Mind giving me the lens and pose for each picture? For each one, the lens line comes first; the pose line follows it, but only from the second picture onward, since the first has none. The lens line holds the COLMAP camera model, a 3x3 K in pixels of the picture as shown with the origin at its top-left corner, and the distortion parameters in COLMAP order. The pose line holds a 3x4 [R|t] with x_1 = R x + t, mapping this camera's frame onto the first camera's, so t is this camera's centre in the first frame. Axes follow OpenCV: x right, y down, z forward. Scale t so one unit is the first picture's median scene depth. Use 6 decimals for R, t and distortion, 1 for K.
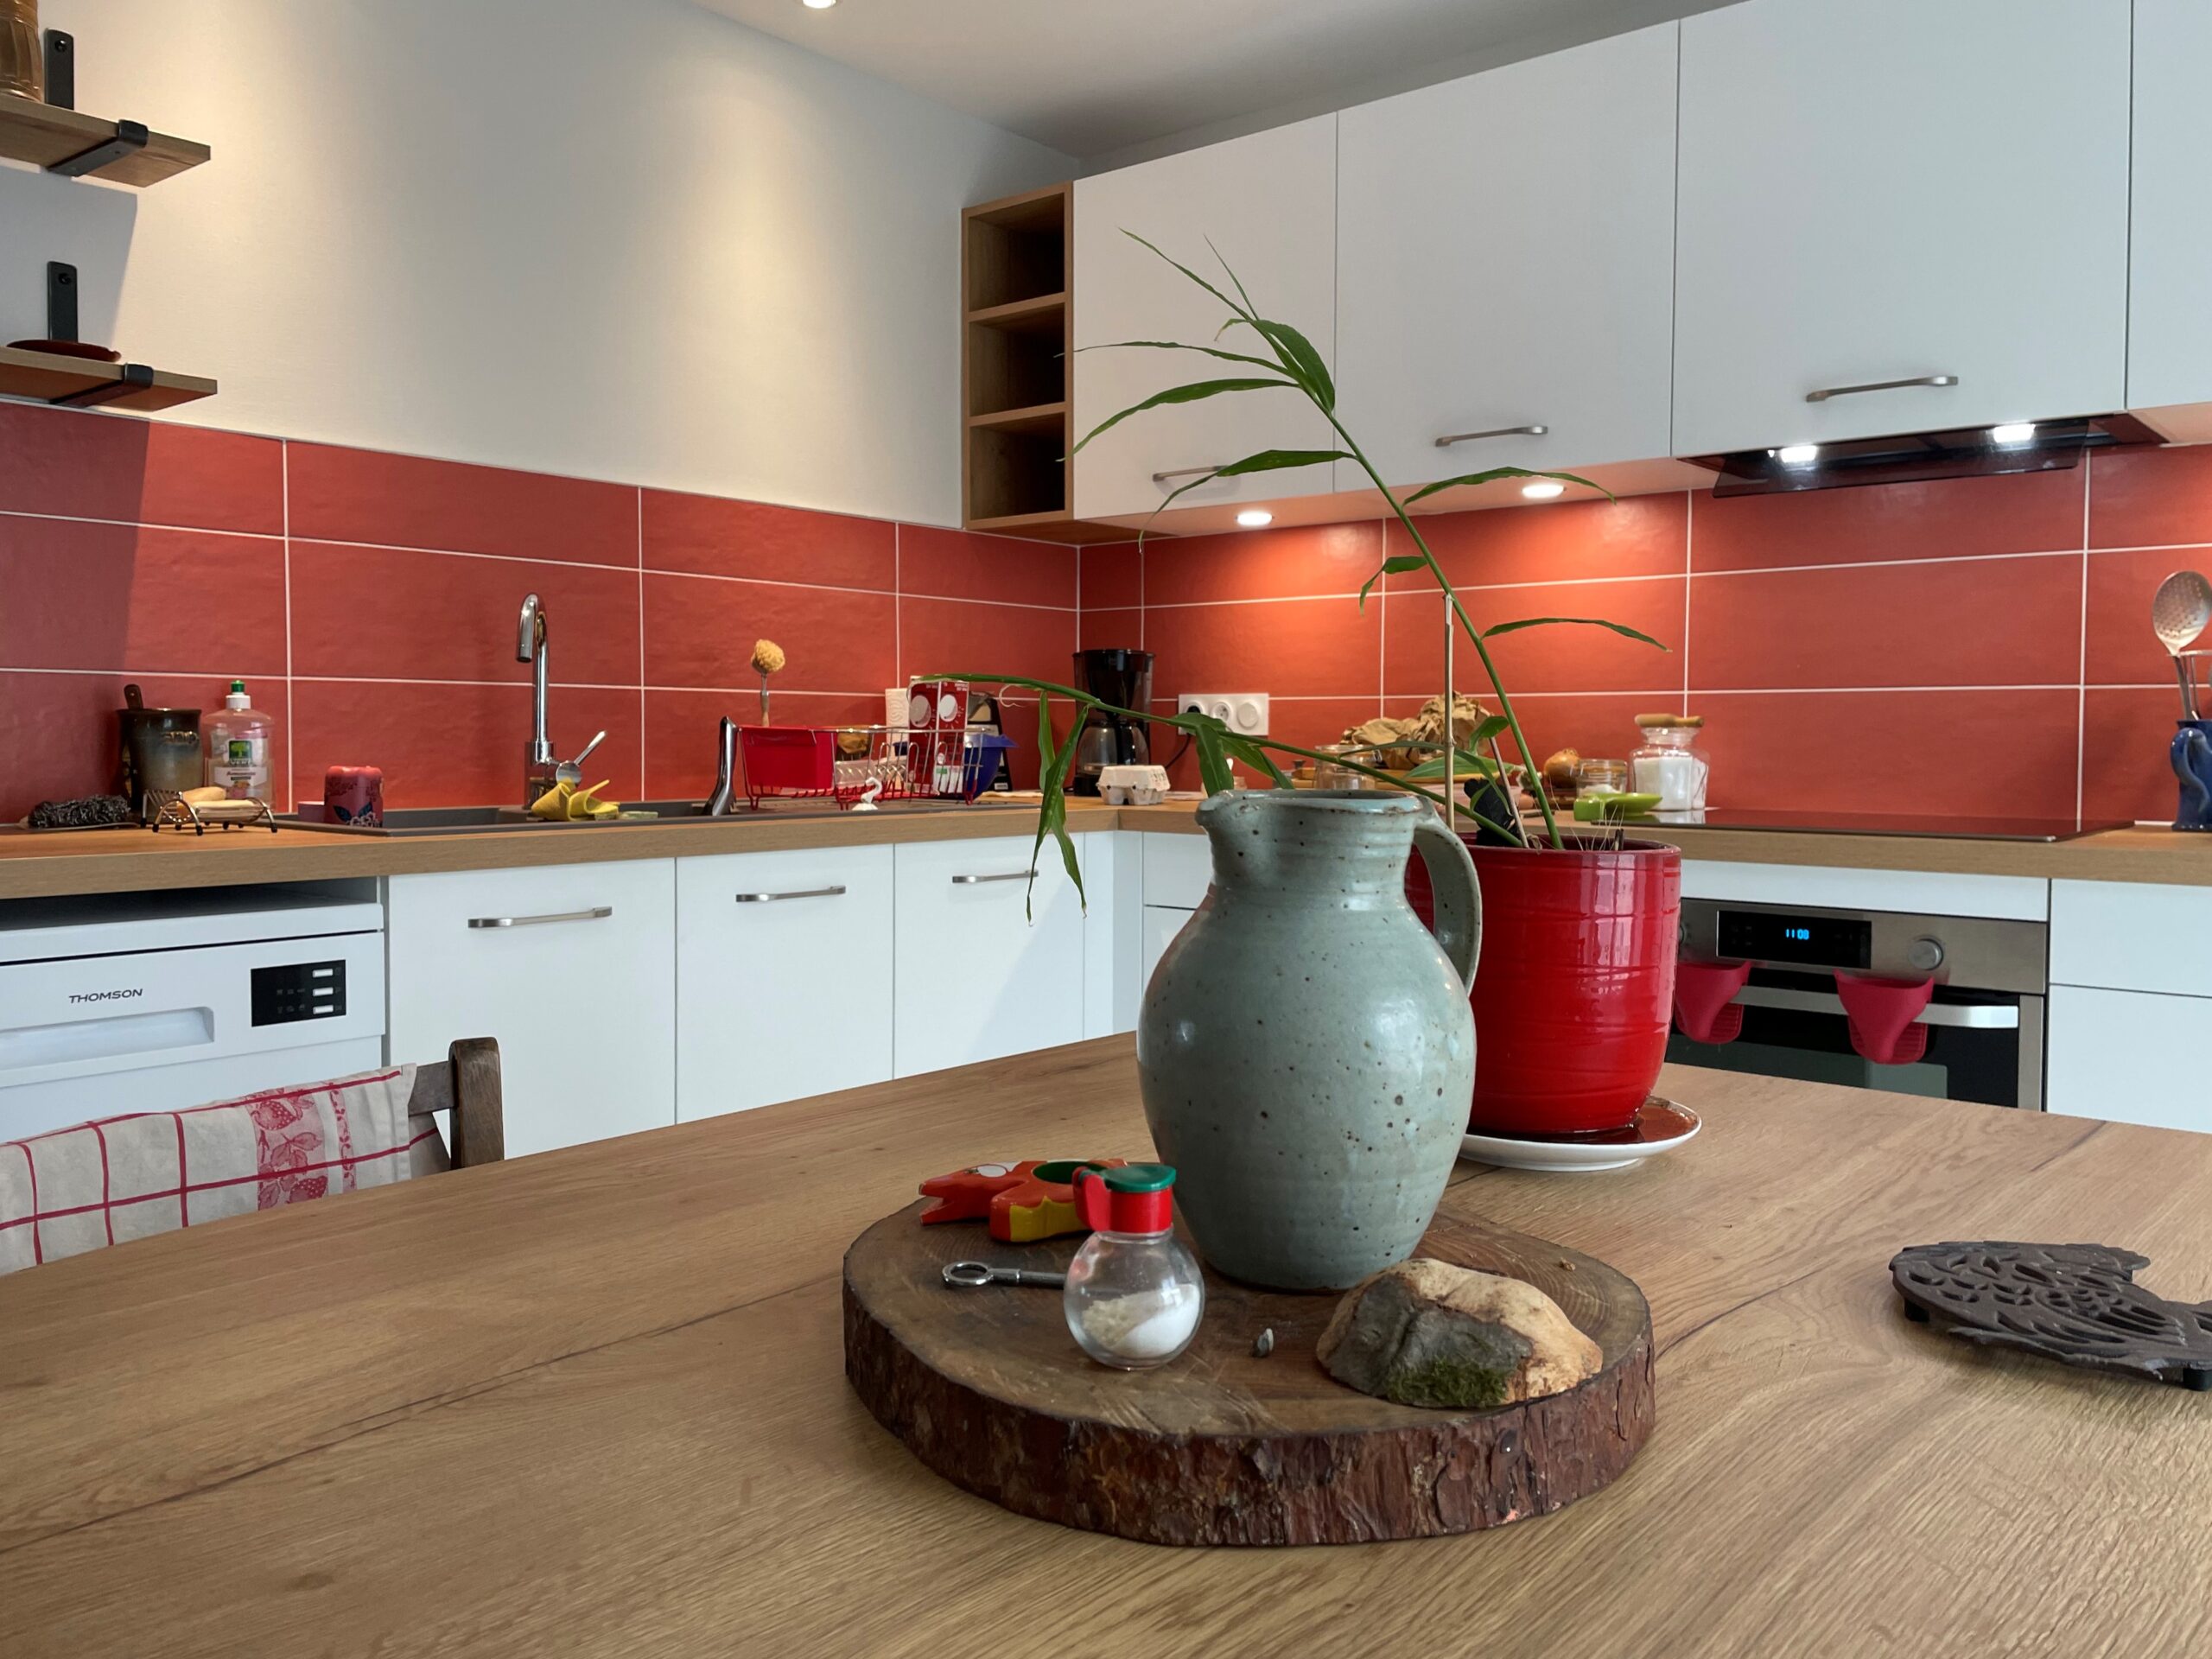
lens RADIAL K [[1759.3, 0, 1104.1], [0, 1759.3, 804.2], [0, 0, 1]] dist [0.067885, -0.072220]
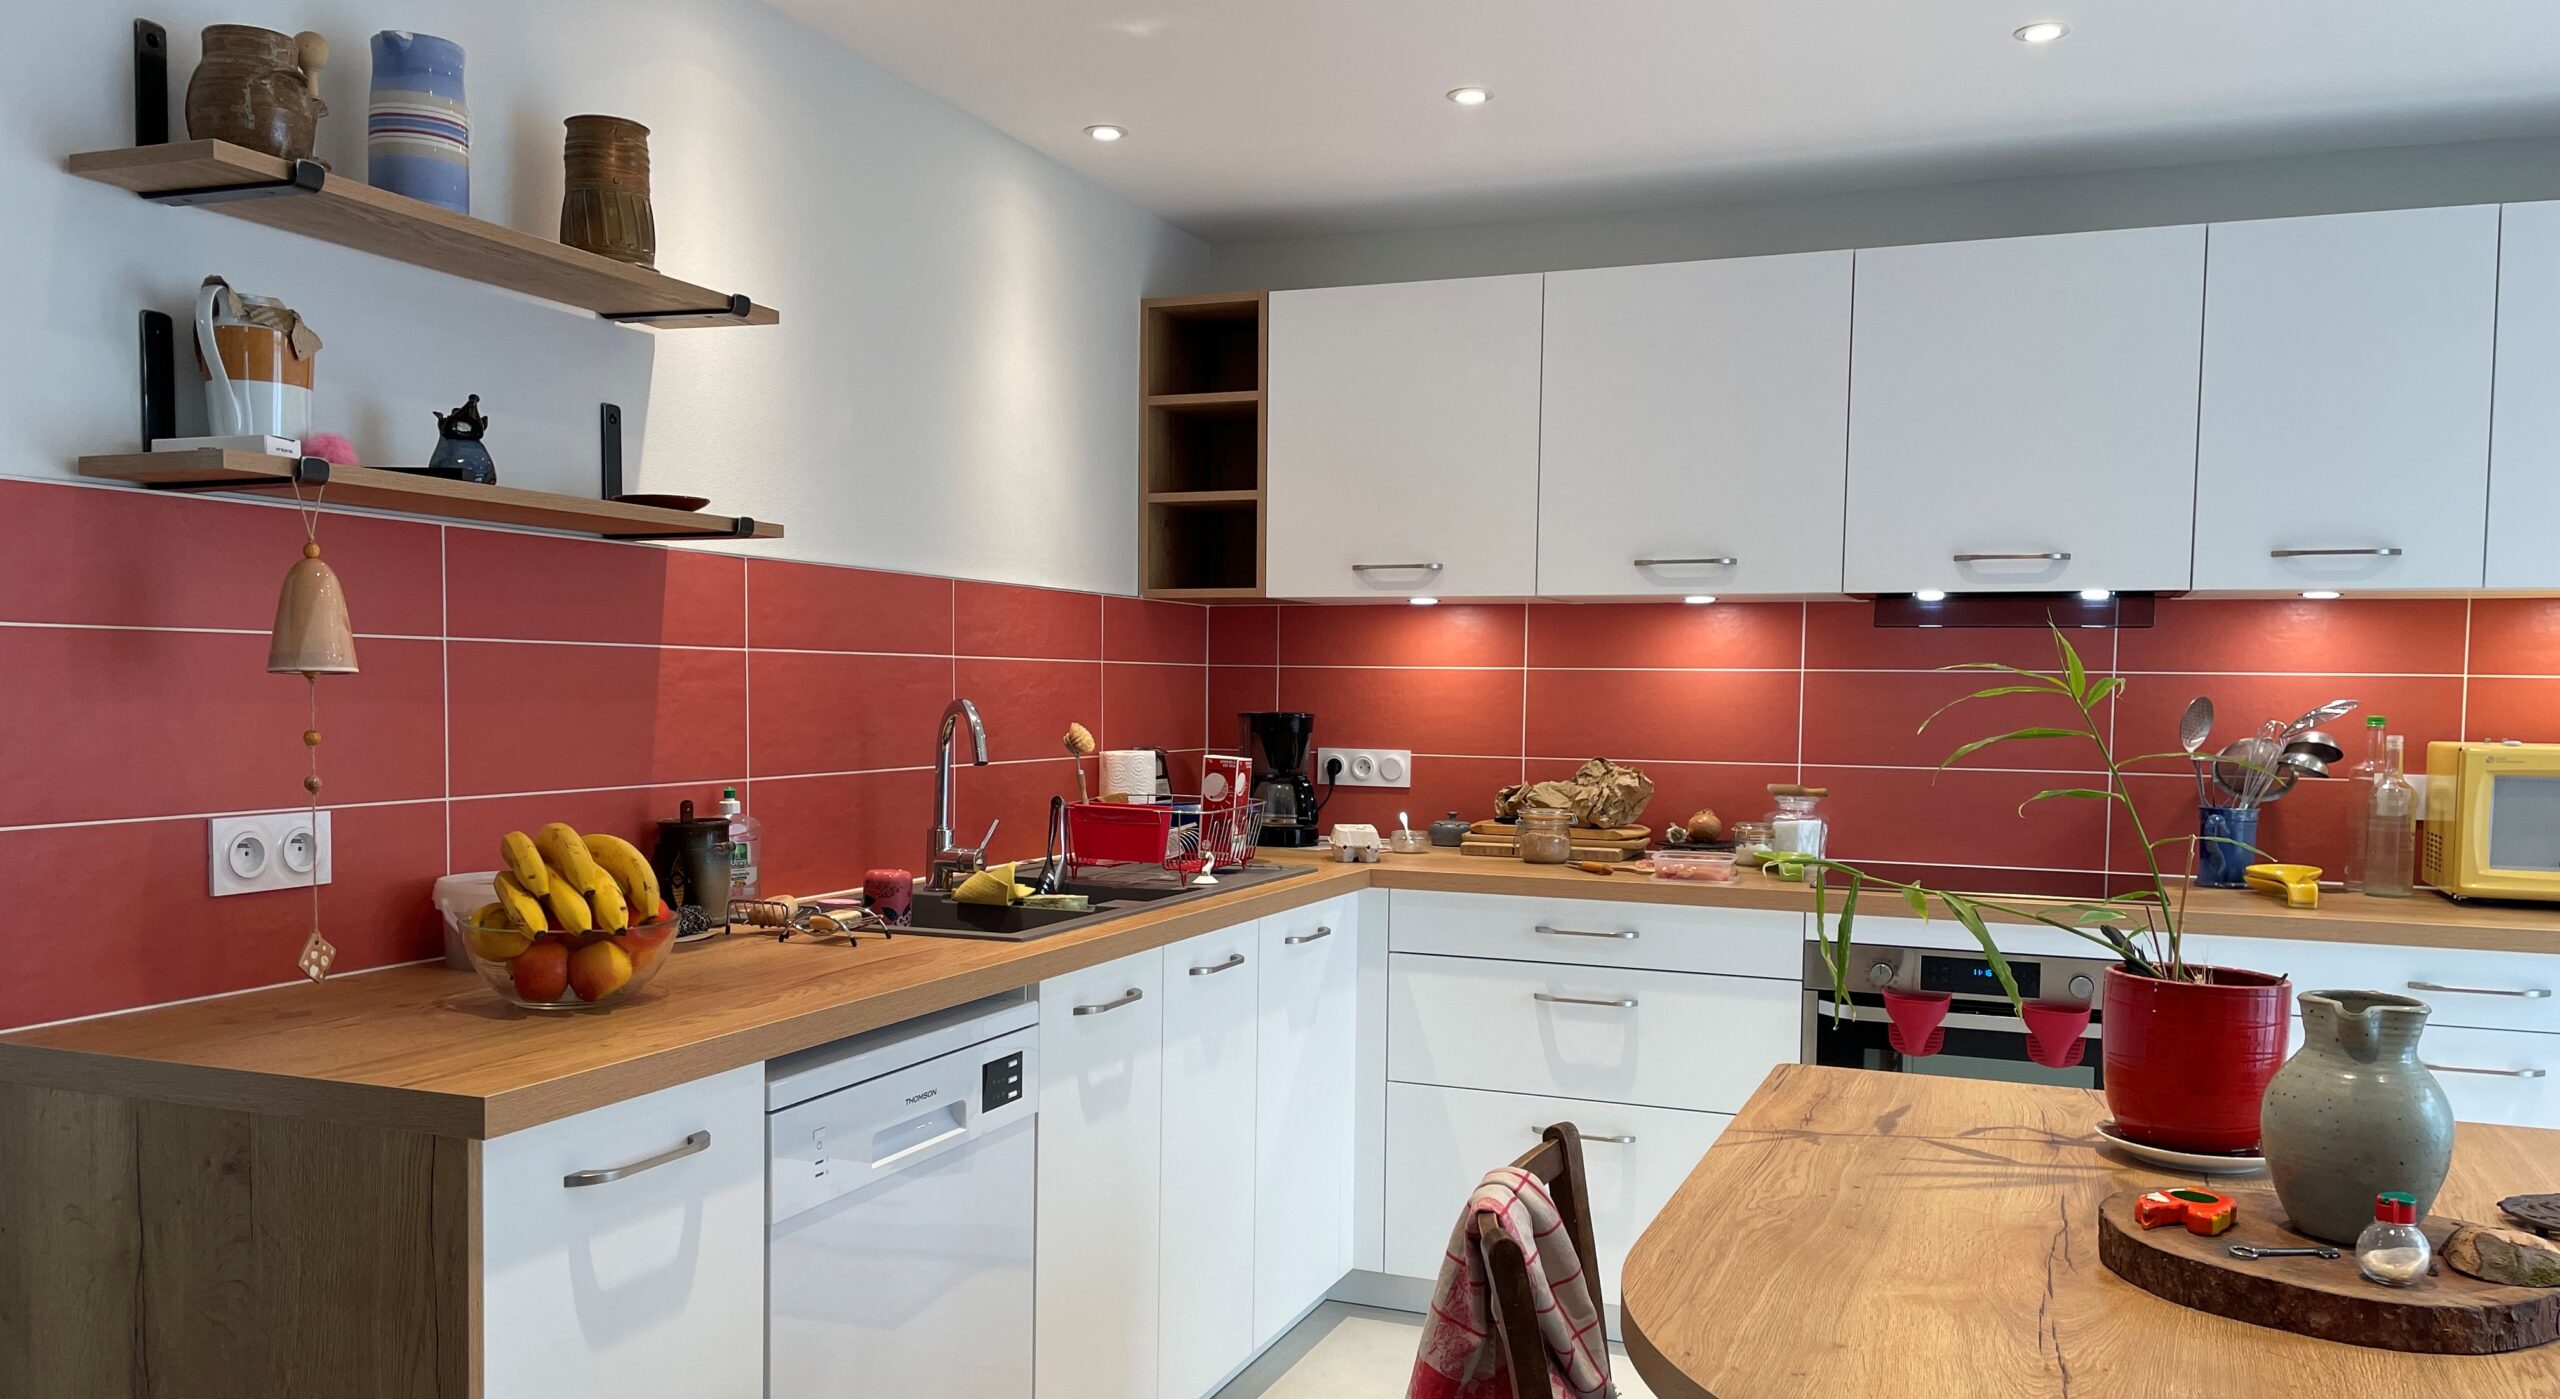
lens RADIAL K [[1943.7, 0, 1281.3], [0, 1943.7, 796.8], [0, 0, 1]] dist [0.101225, -0.129104]
pose [[0.950654, -0.009746, 0.310100, -0.562580], [0.002902, 0.999742, 0.022524, -0.093249], [-0.310239, -0.020513, 0.950437, -0.239331]]
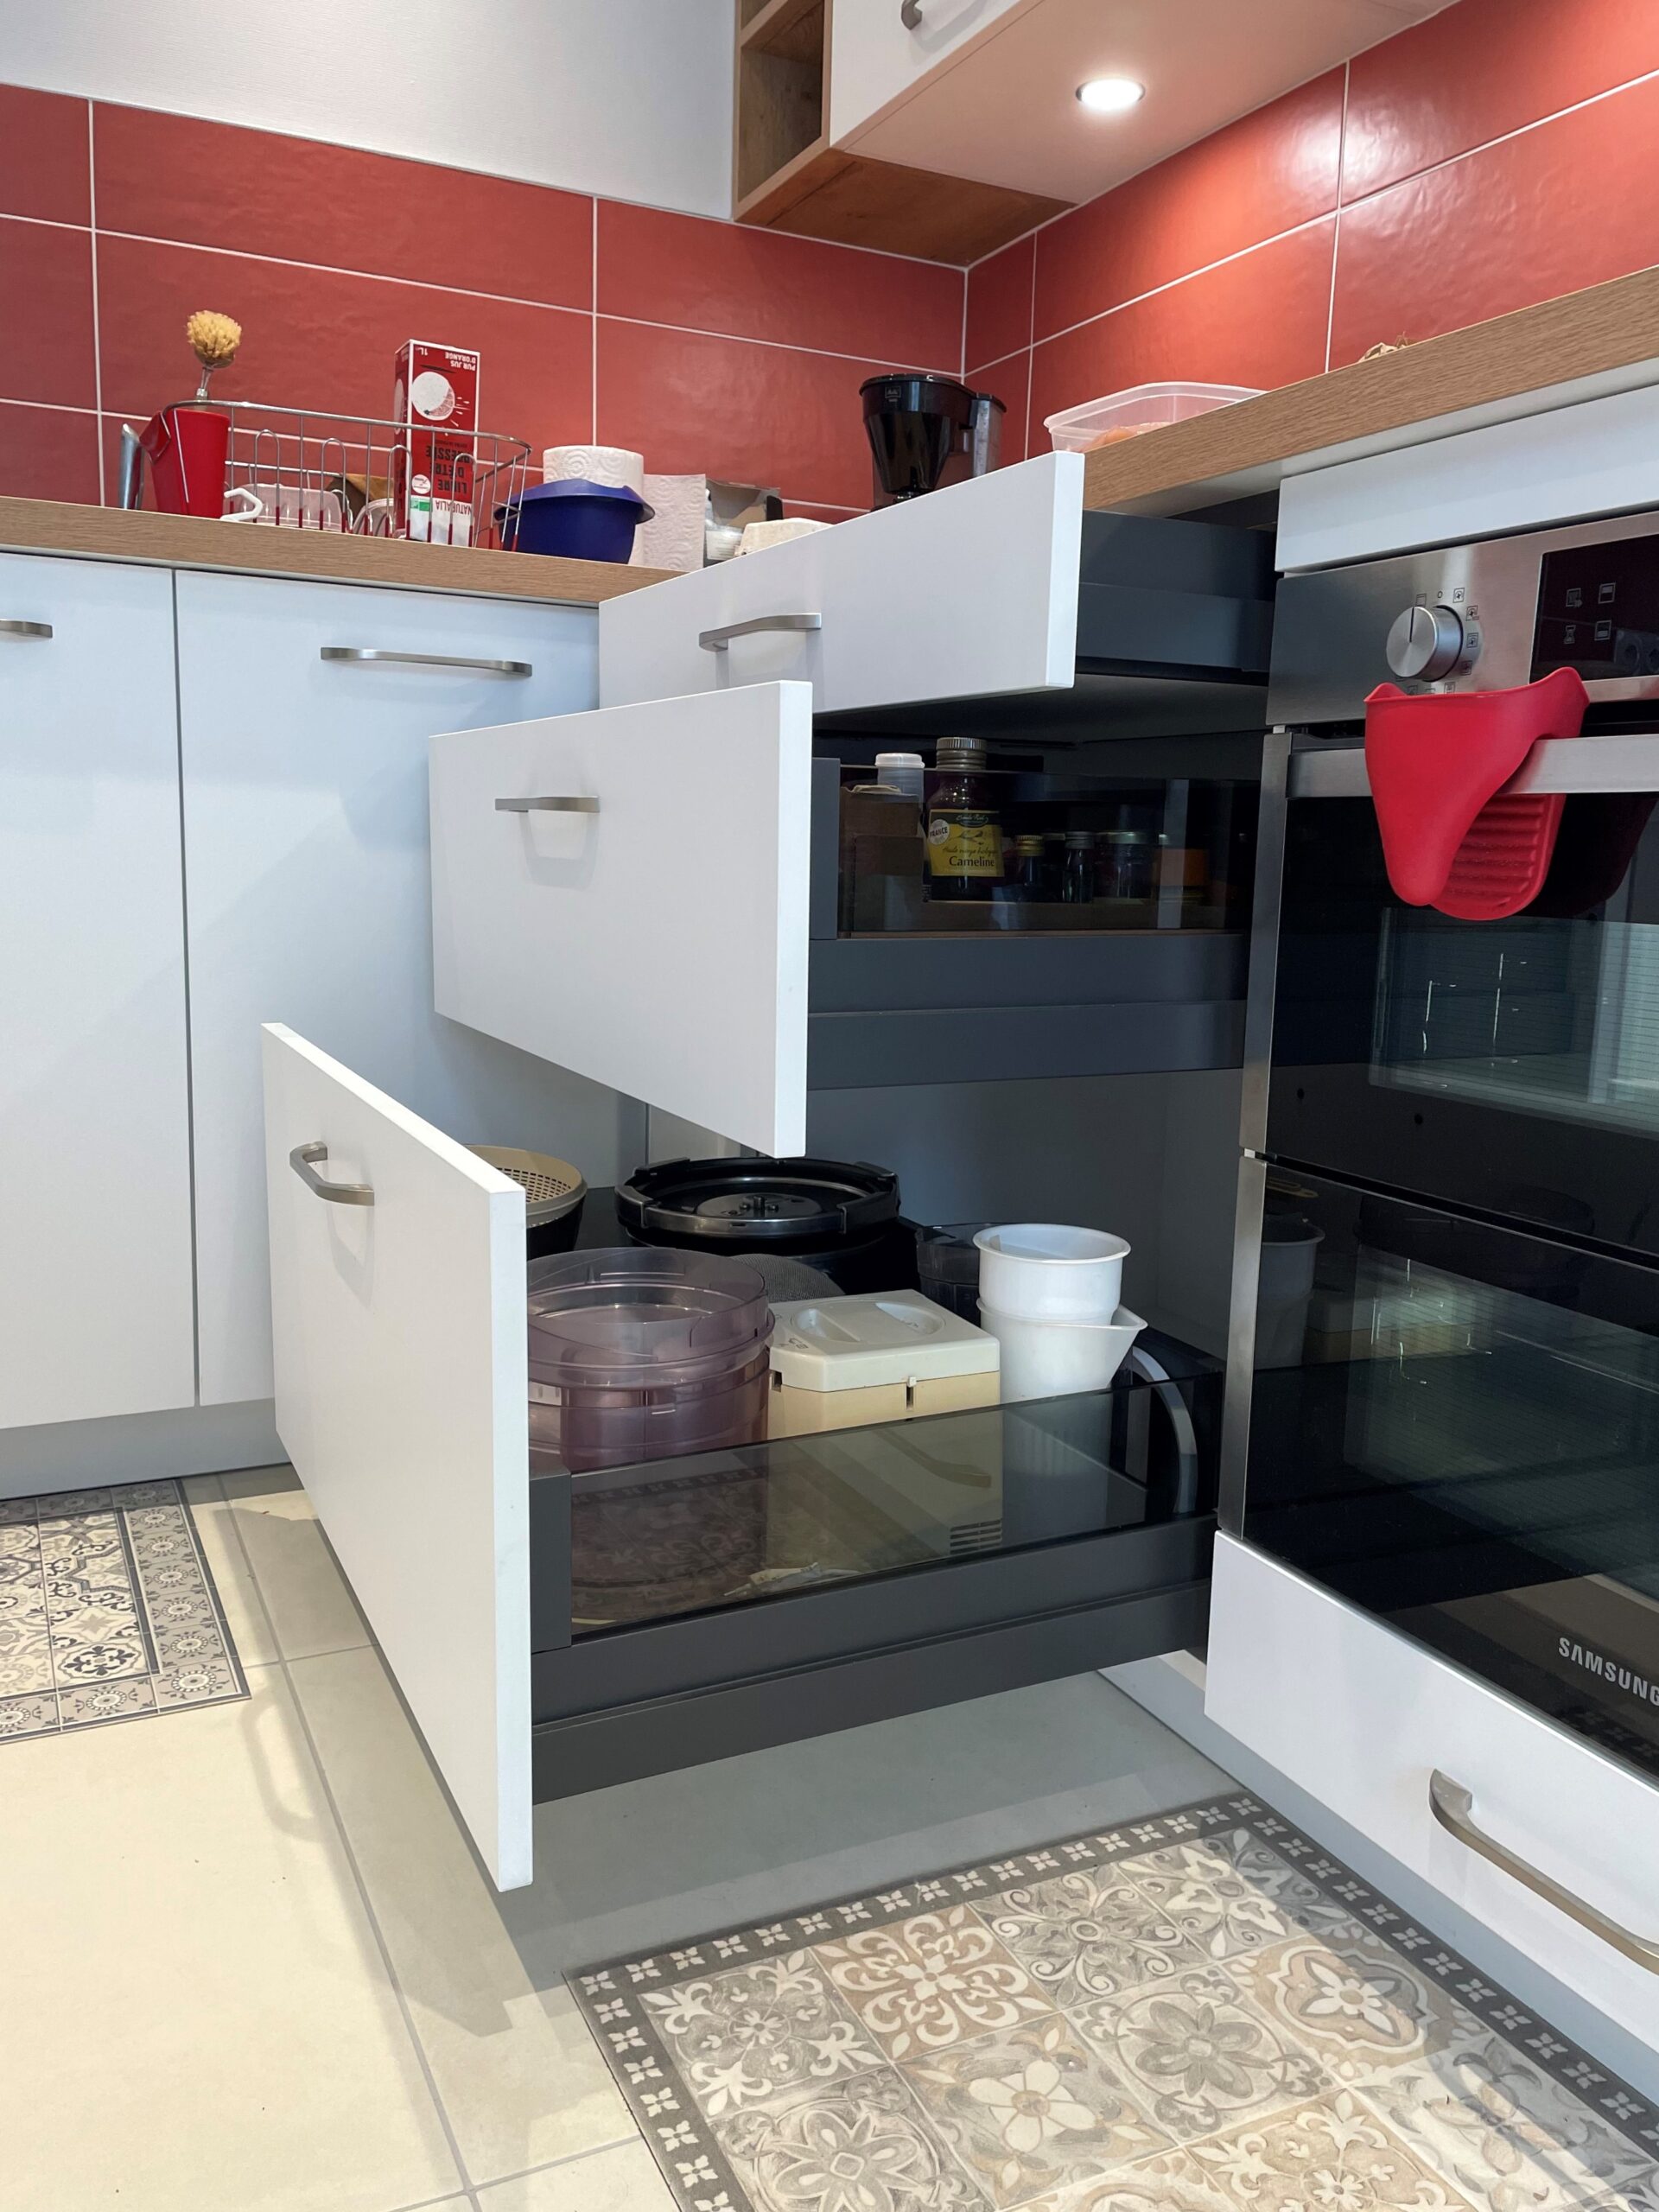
lens RADIAL K [[1759.3, 0, 817.4], [0, 1759.3, 1088.4], [0, 0, 1]] dist [0.067885, -0.072220]
pose [[0.907562, 0.082521, -0.411731, 0.375174], [-0.041716, 0.993368, 0.107143, 0.137282], [0.417841, -0.080063, 0.904985, 0.606495]]
